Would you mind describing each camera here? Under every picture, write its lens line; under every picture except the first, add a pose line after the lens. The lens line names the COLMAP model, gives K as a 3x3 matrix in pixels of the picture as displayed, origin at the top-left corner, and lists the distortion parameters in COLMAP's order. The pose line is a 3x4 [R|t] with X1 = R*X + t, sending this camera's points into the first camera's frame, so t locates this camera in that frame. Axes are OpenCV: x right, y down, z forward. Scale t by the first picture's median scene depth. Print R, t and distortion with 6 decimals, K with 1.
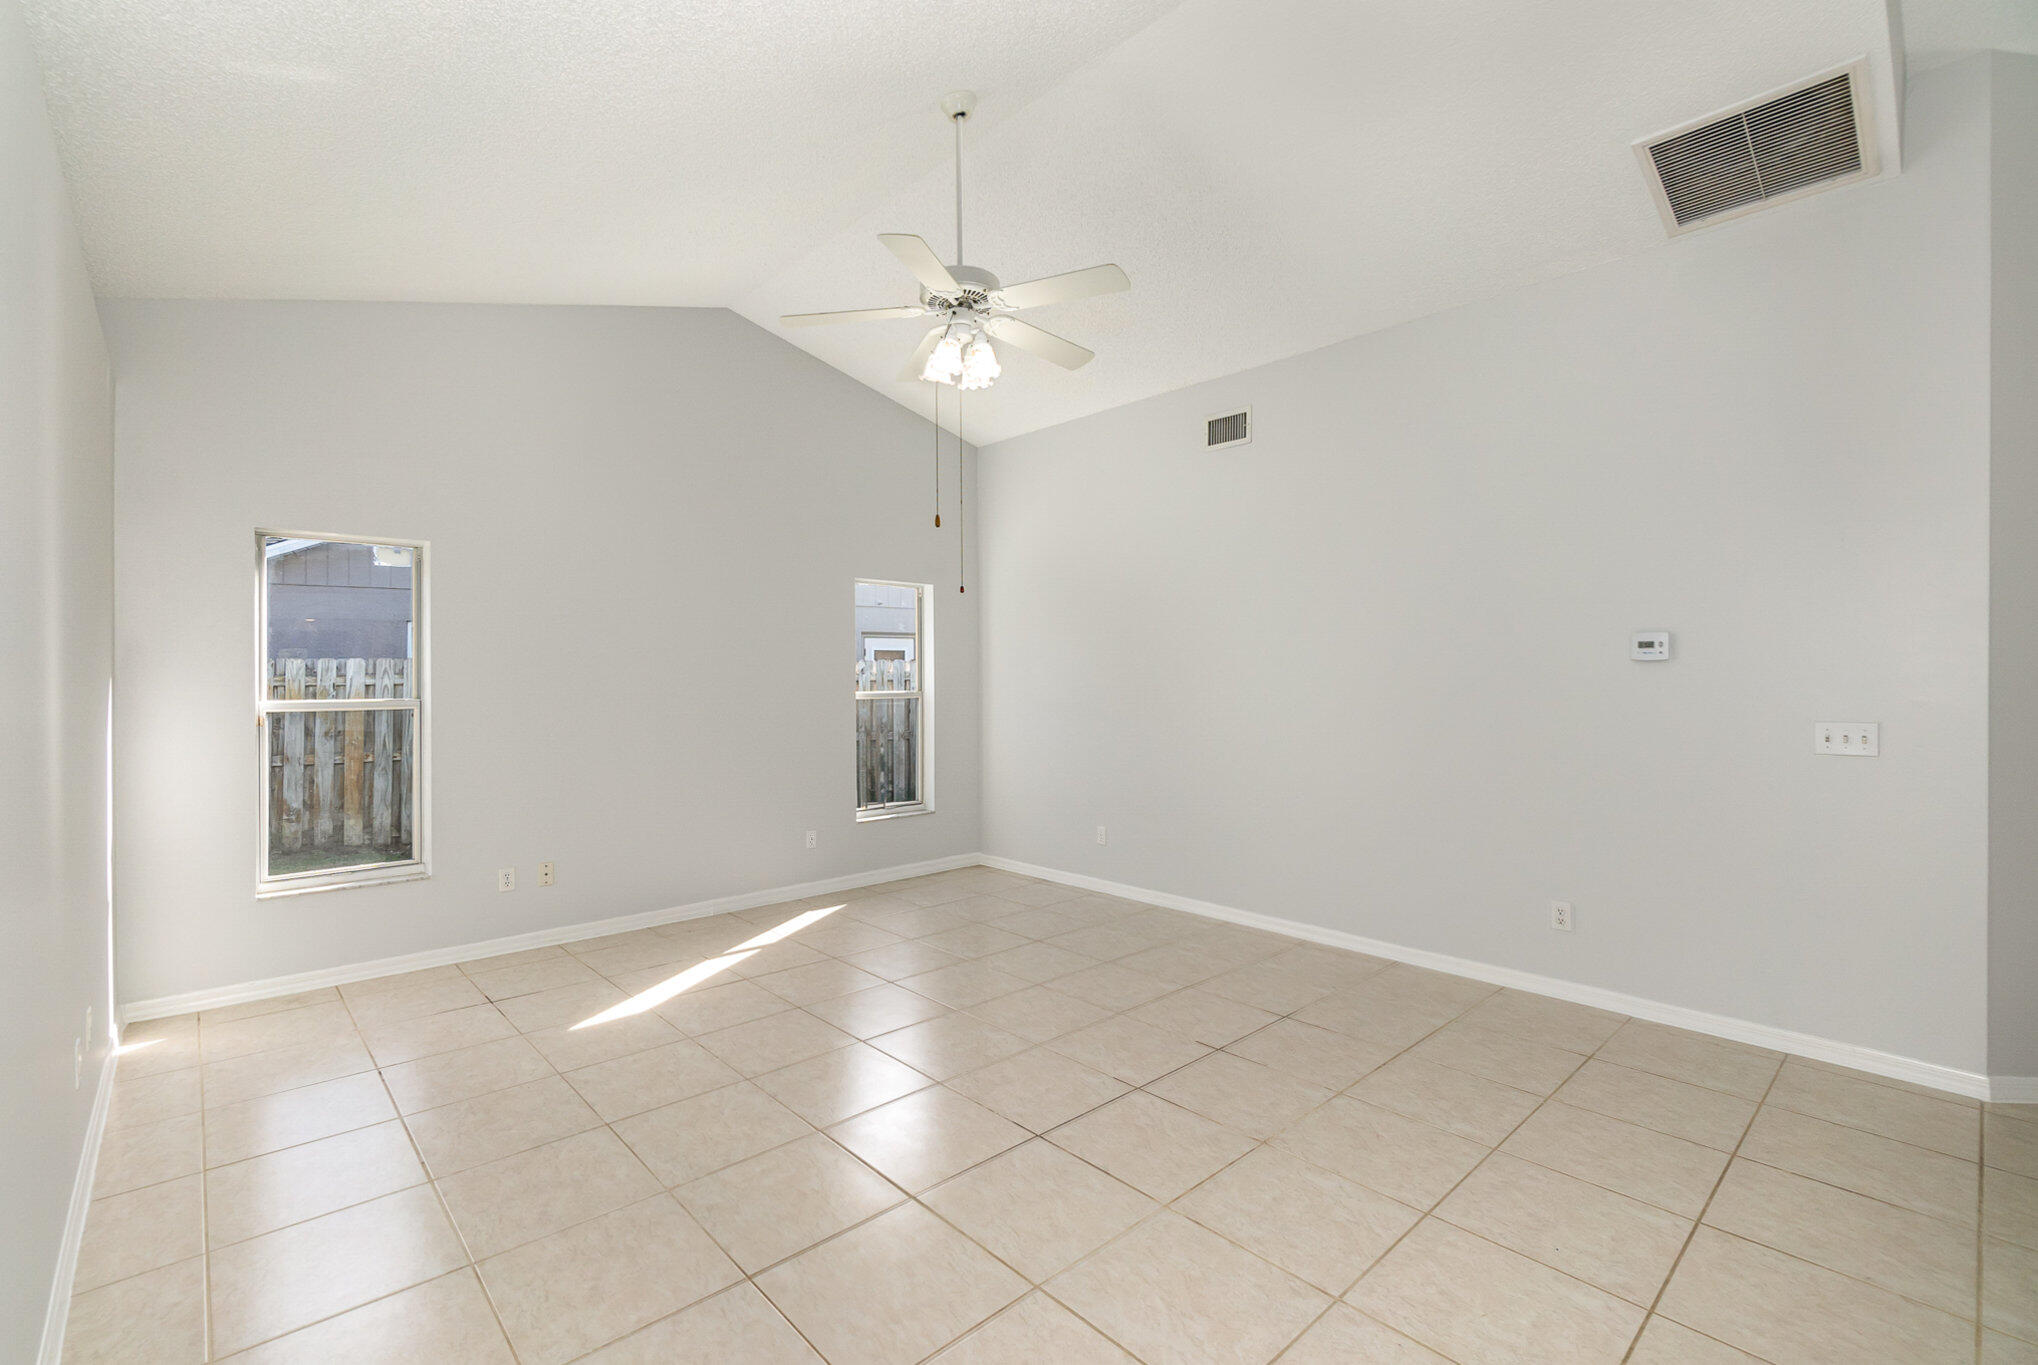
lens RADIAL K [[895.2, 0, 1020.9], [0, 895.2, 679.9], [0, 0, 1]] dist [0.002454, -0.000444]
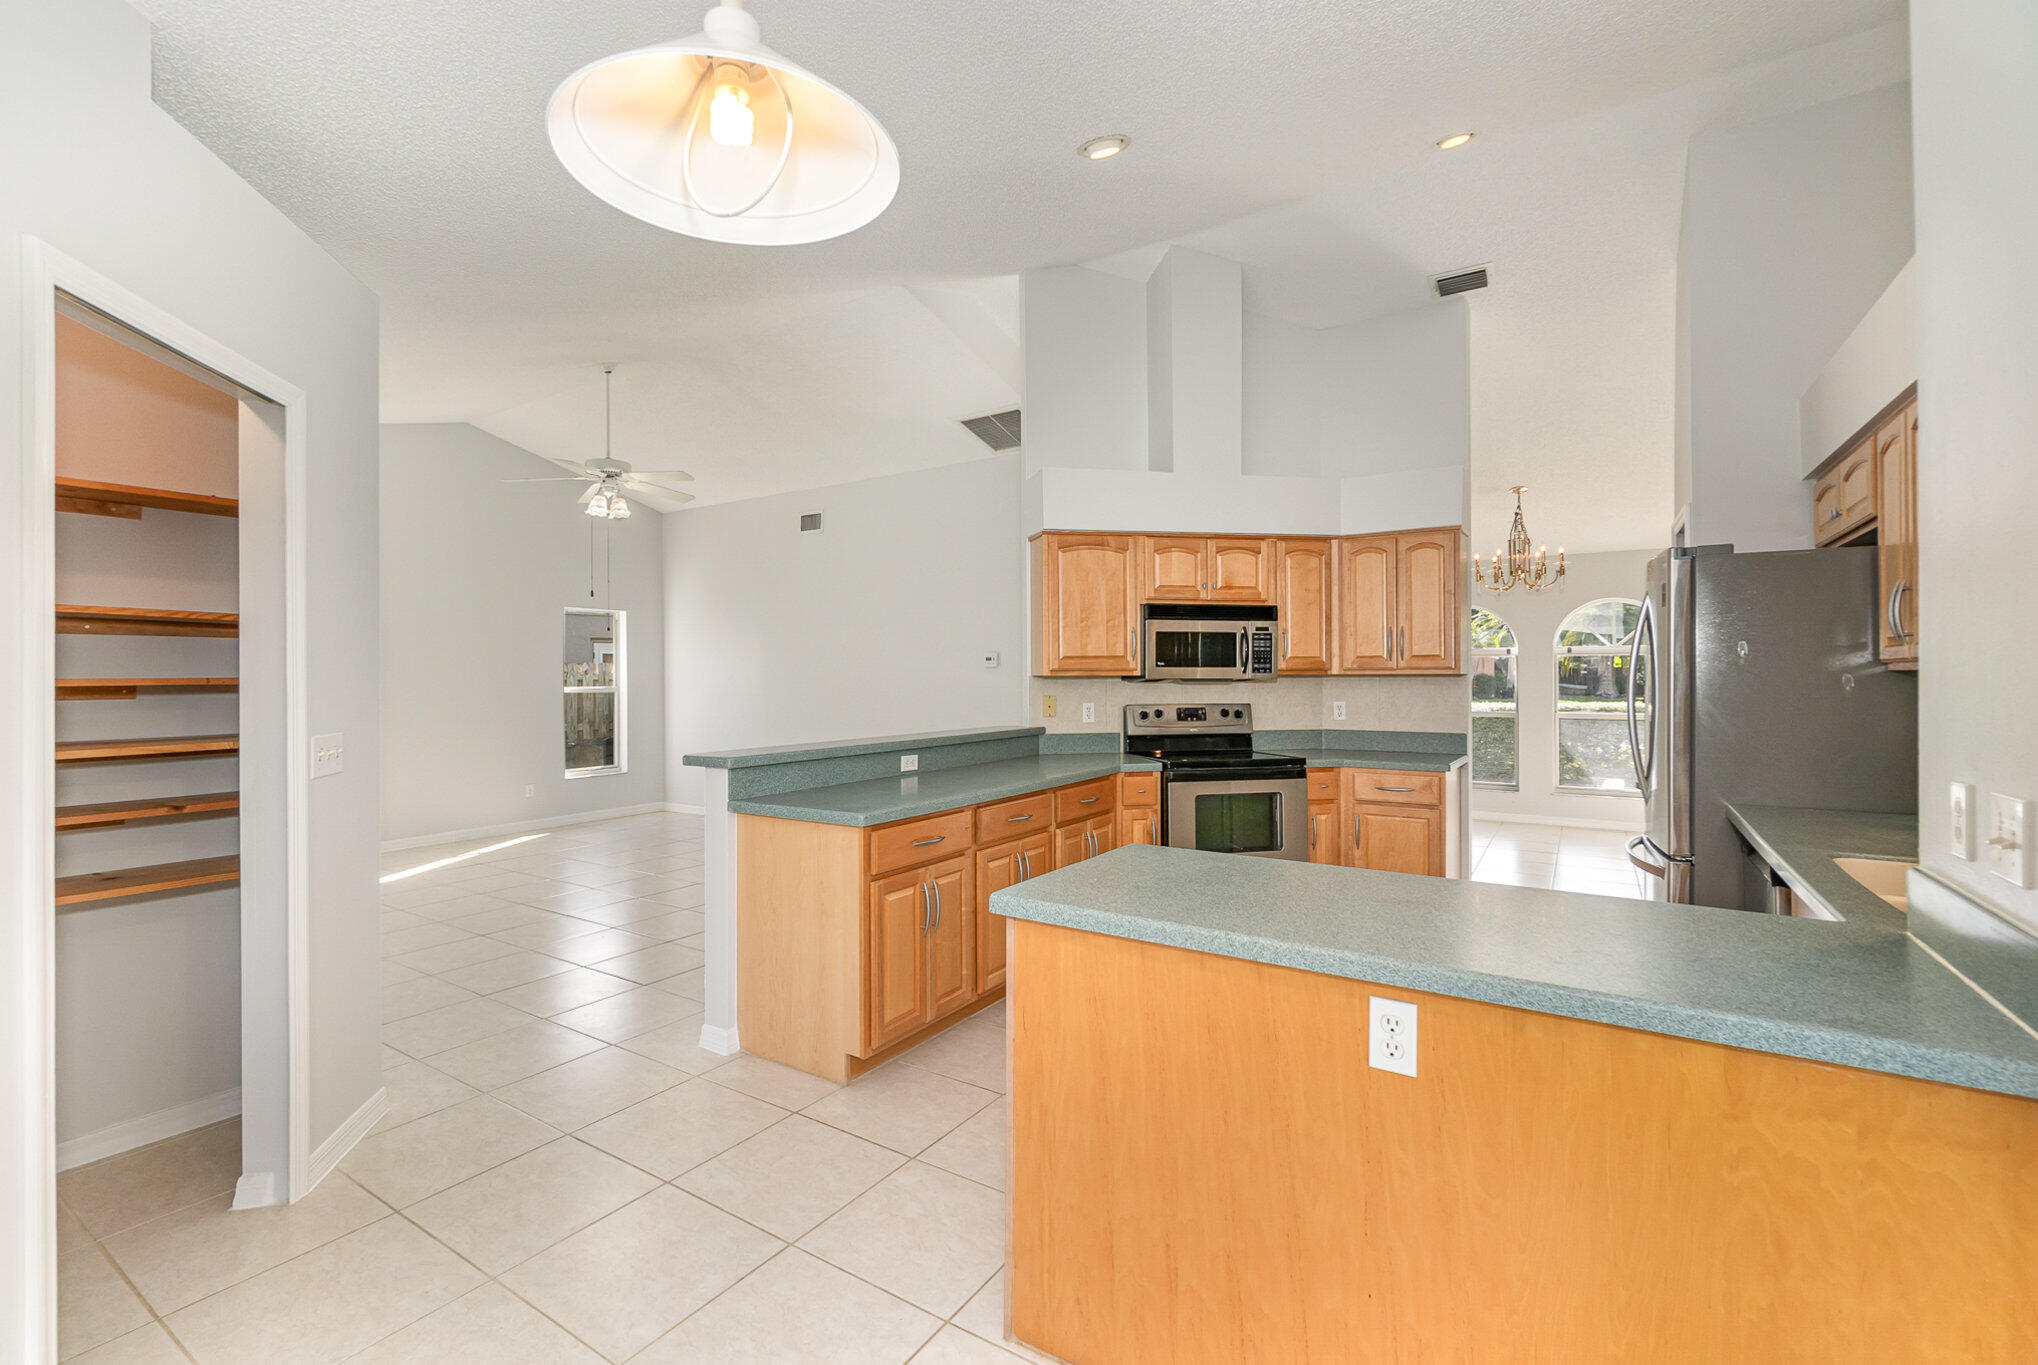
lens RADIAL K [[895.2, 0, 1017.4], [0, 895.2, 676.0], [0, 0, 1]] dist [0.002454, -0.000444]
pose [[0.970240, -0.009046, 0.241976, 0.167536], [0.009023, 0.999959, 0.001206, -0.001776], [-0.241977, 0.001013, 0.970281, -0.551317]]
